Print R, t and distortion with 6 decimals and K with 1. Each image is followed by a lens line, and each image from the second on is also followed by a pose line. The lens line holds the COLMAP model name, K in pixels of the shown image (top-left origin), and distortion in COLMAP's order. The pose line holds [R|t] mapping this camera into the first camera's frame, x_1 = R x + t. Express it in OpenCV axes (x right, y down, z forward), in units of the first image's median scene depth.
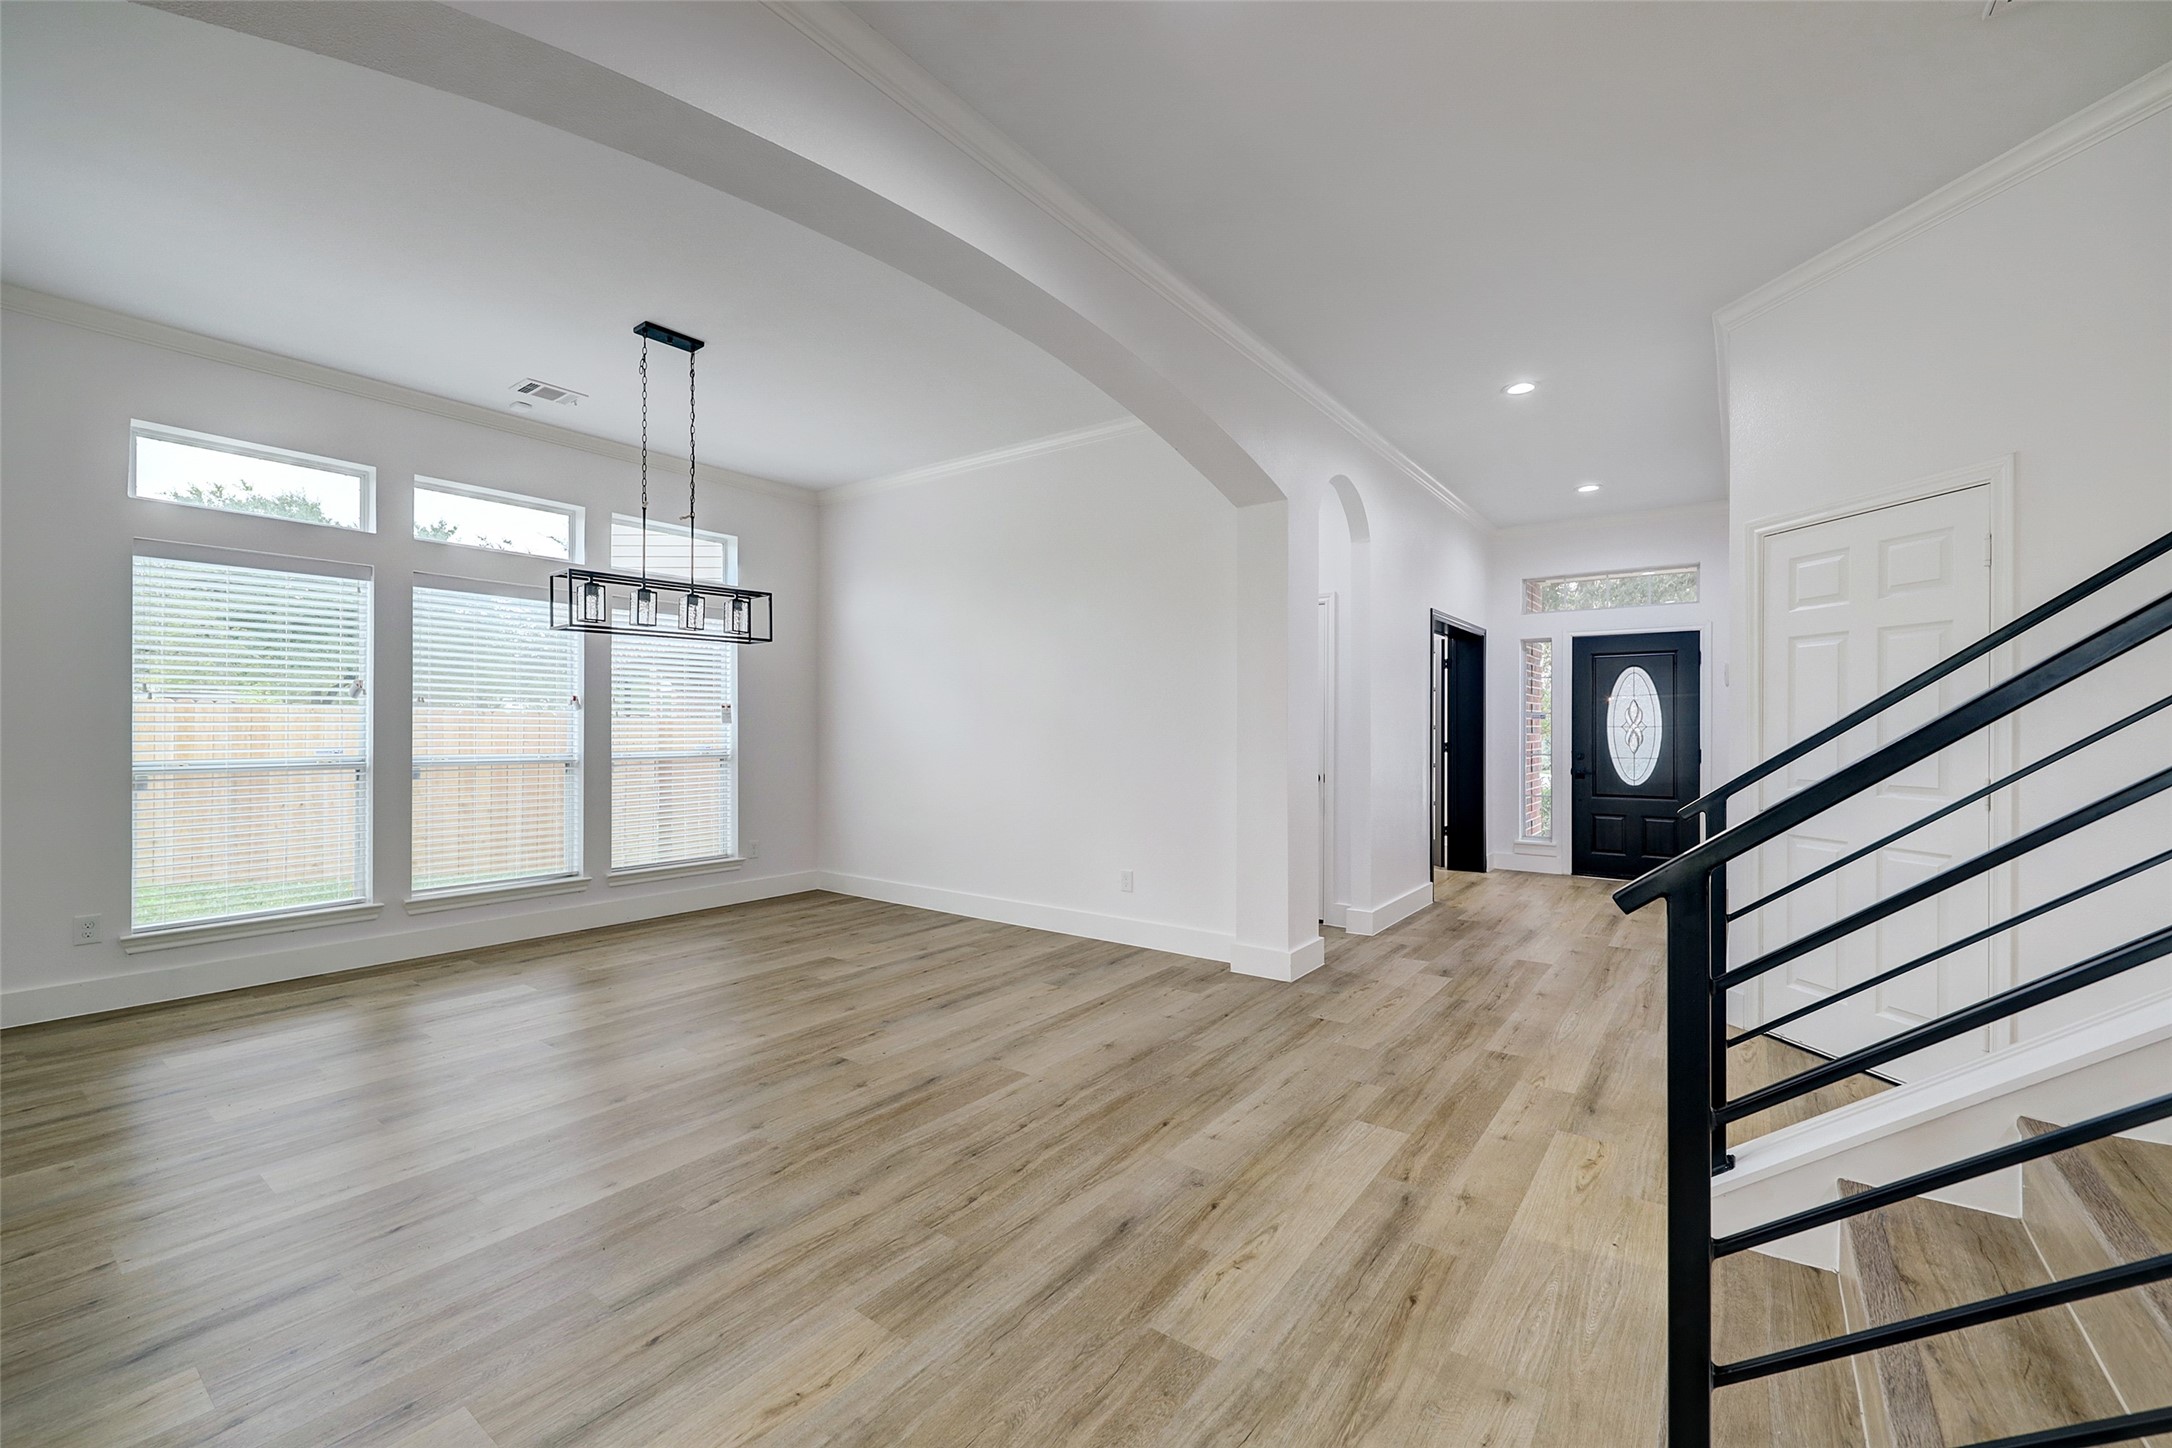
lens RADIAL K [[884.8, 0, 1128.0], [0, 884.8, 735.8], [0, 0, 1]] dist [-0.000189, -0.000020]
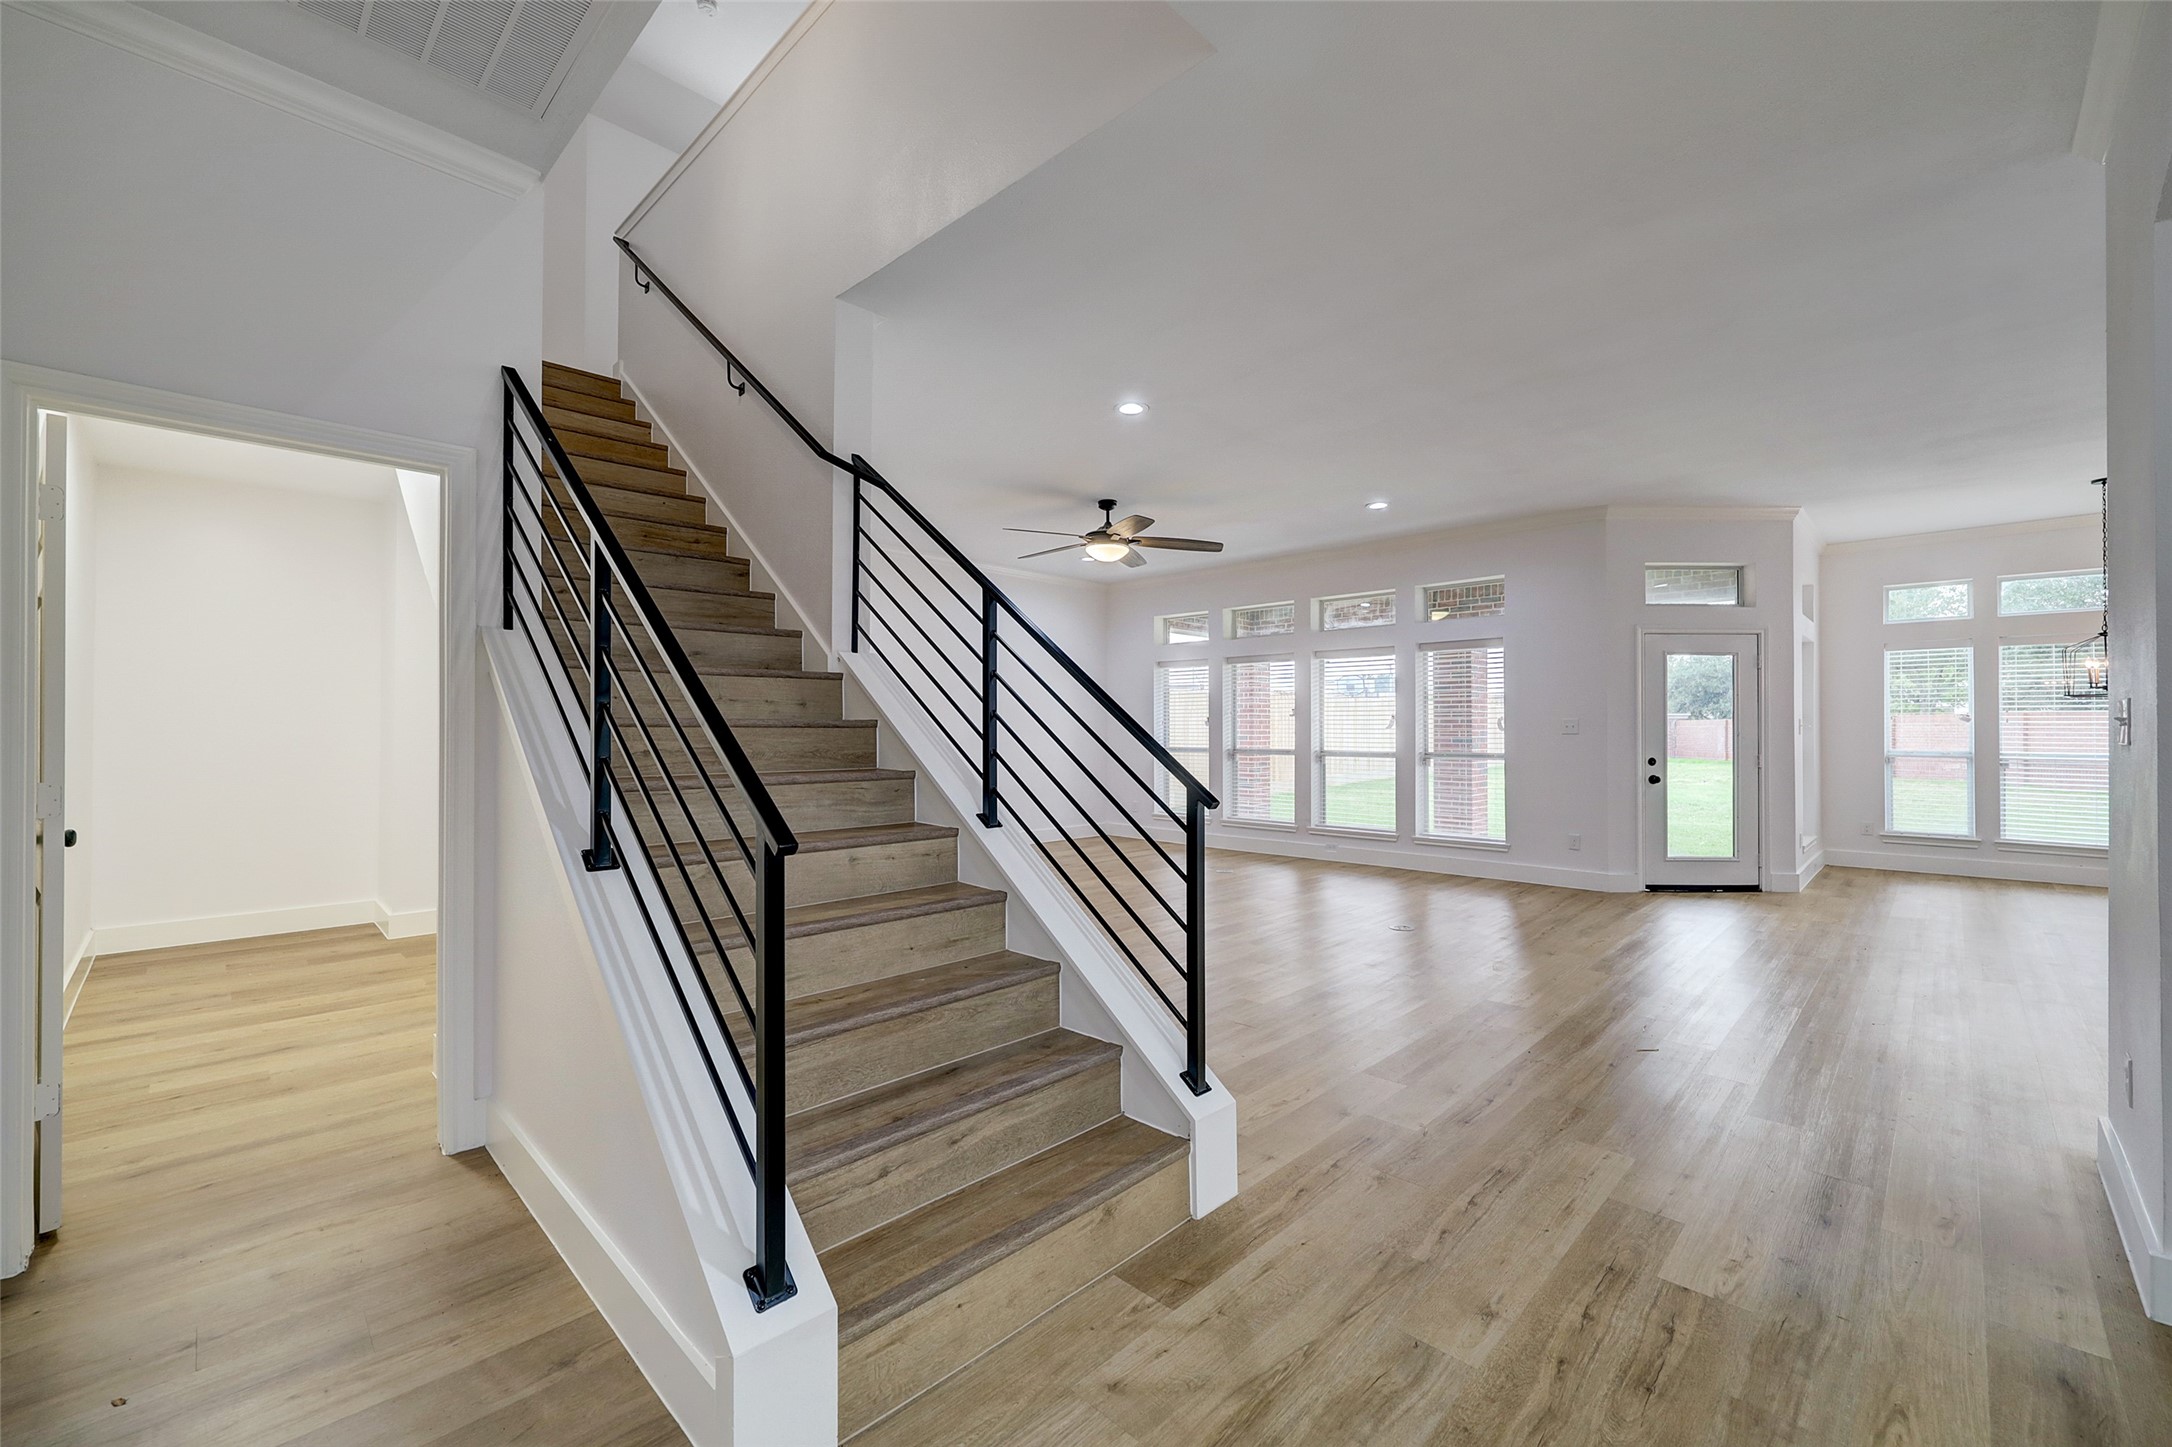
lens RADIAL K [[884.8, 0, 1075.2], [0, 884.8, 720.7], [0, 0, 1]] dist [-0.000189, -0.000020]
pose [[-0.985492, -0.003446, 0.169686, 0.155411], [-0.003132, 0.999993, 0.002115, -0.015692], [-0.169692, 0.001553, -0.985496, 1.040900]]
